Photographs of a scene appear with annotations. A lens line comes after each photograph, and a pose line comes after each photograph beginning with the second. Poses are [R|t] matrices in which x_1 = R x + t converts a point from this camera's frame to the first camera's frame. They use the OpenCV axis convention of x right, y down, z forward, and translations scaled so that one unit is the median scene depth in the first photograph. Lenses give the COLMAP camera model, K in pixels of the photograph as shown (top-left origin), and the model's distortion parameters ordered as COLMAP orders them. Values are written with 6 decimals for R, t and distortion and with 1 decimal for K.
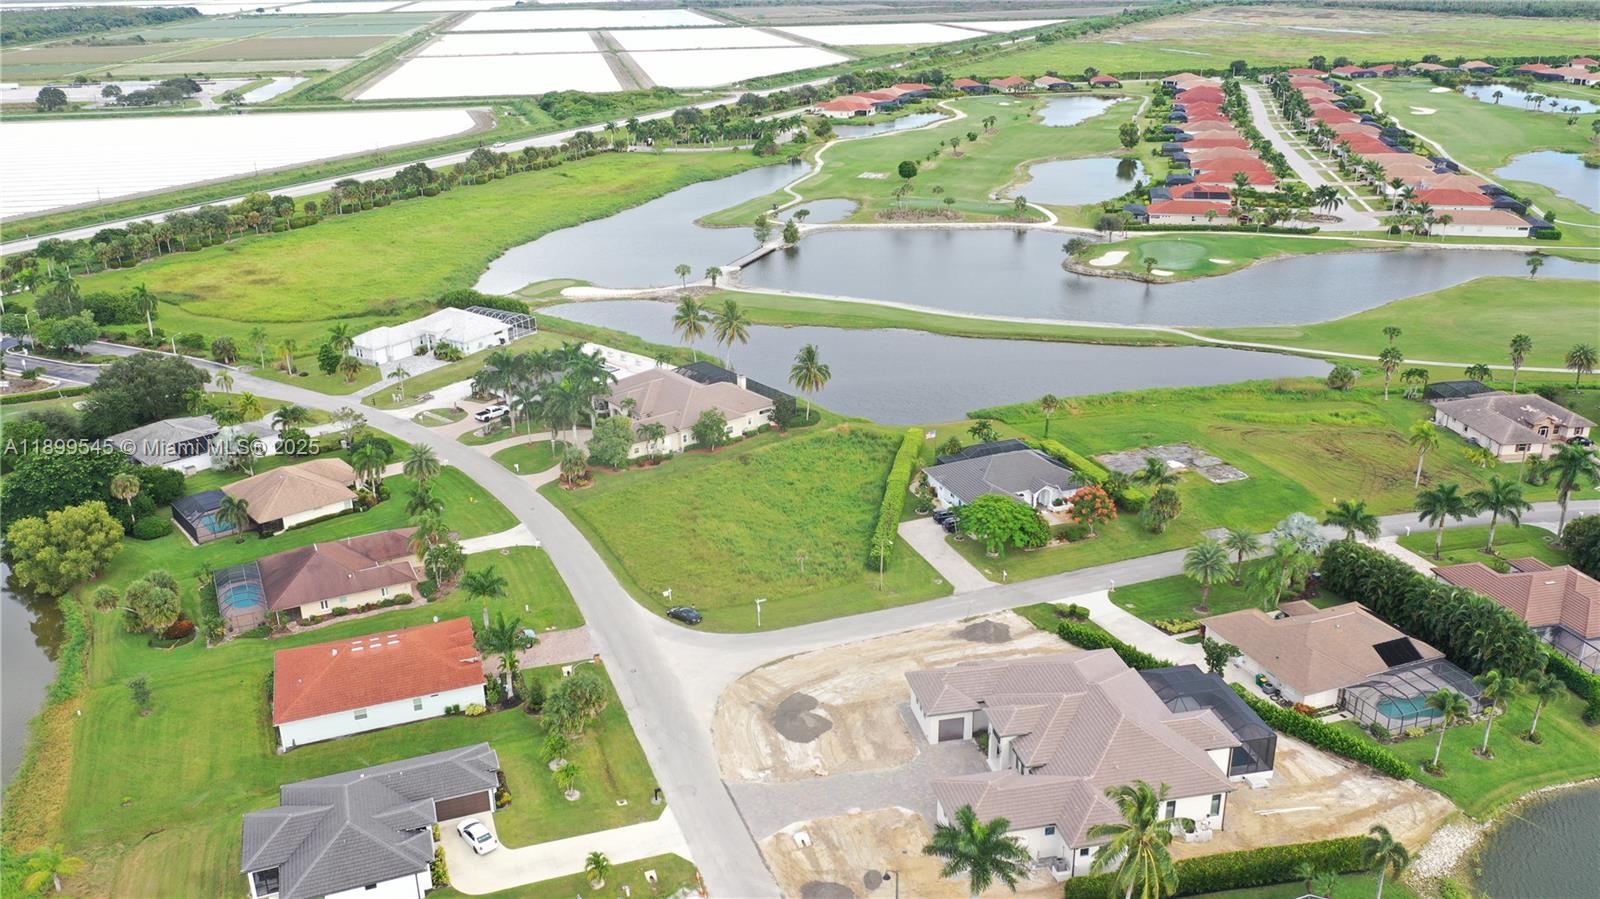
lens RADIAL K [[1261.7, 0, 799.1], [0, 1261.7, 447.6], [0, 0, 1]] dist [0.001753, 0.005573]
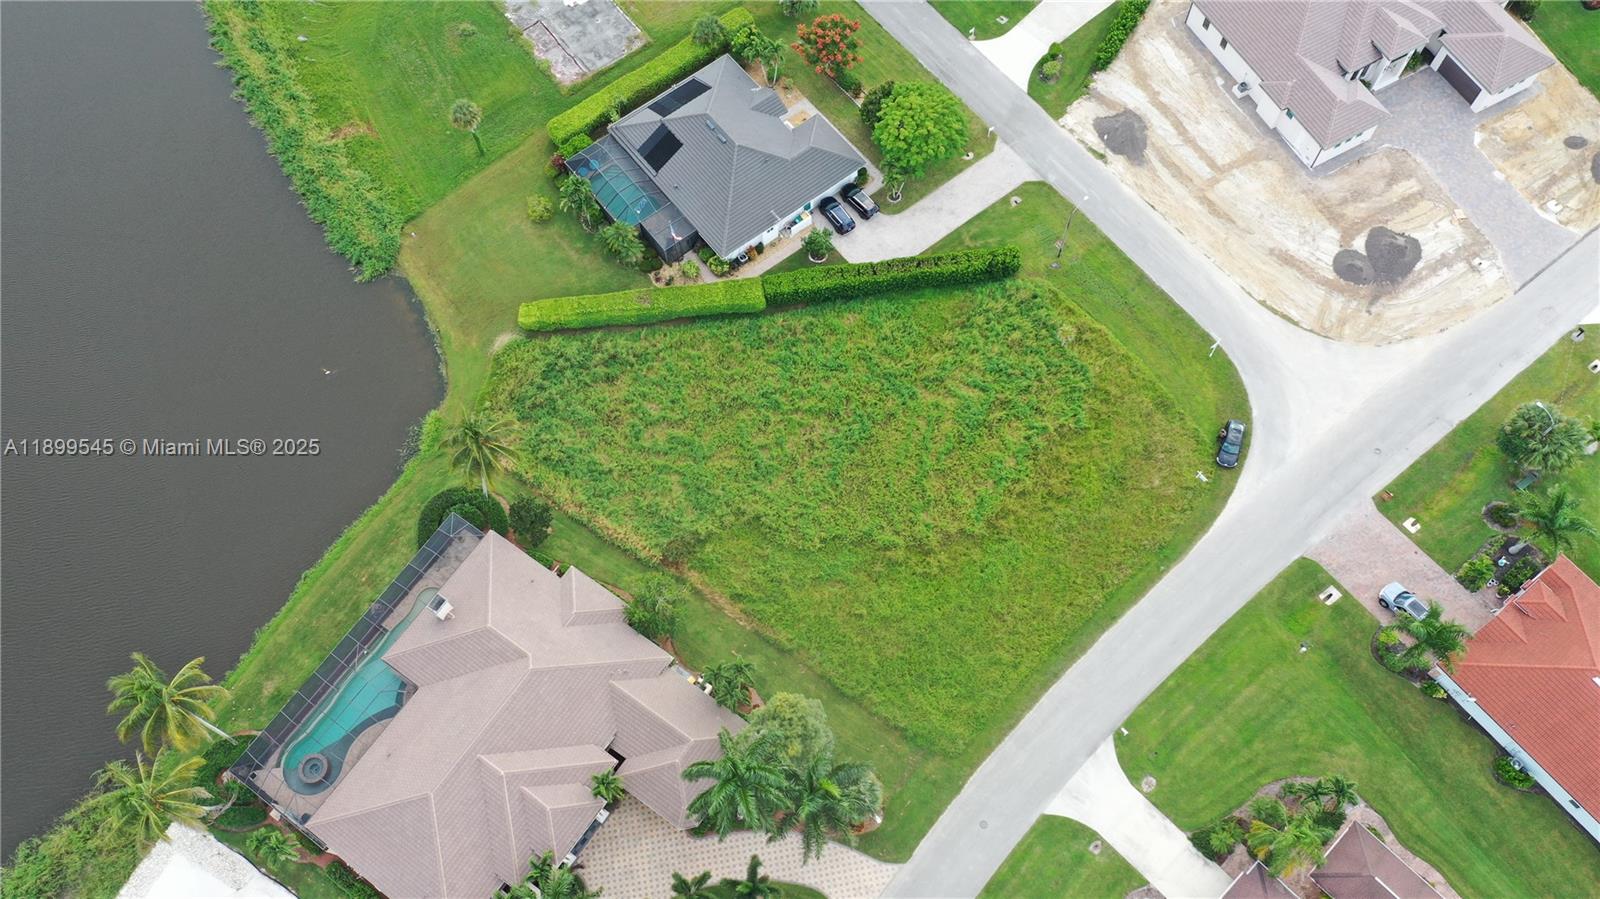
lens RADIAL K [[1261.7, 0, 808.7], [0, 1261.7, 452.4], [0, 0, 1]] dist [0.001753, 0.005573]
pose [[-0.292843, -0.860748, 0.416361, -0.262503], [0.376789, 0.296332, 0.877620, -0.488460], [-0.878791, 0.413886, 0.237541, 0.814791]]
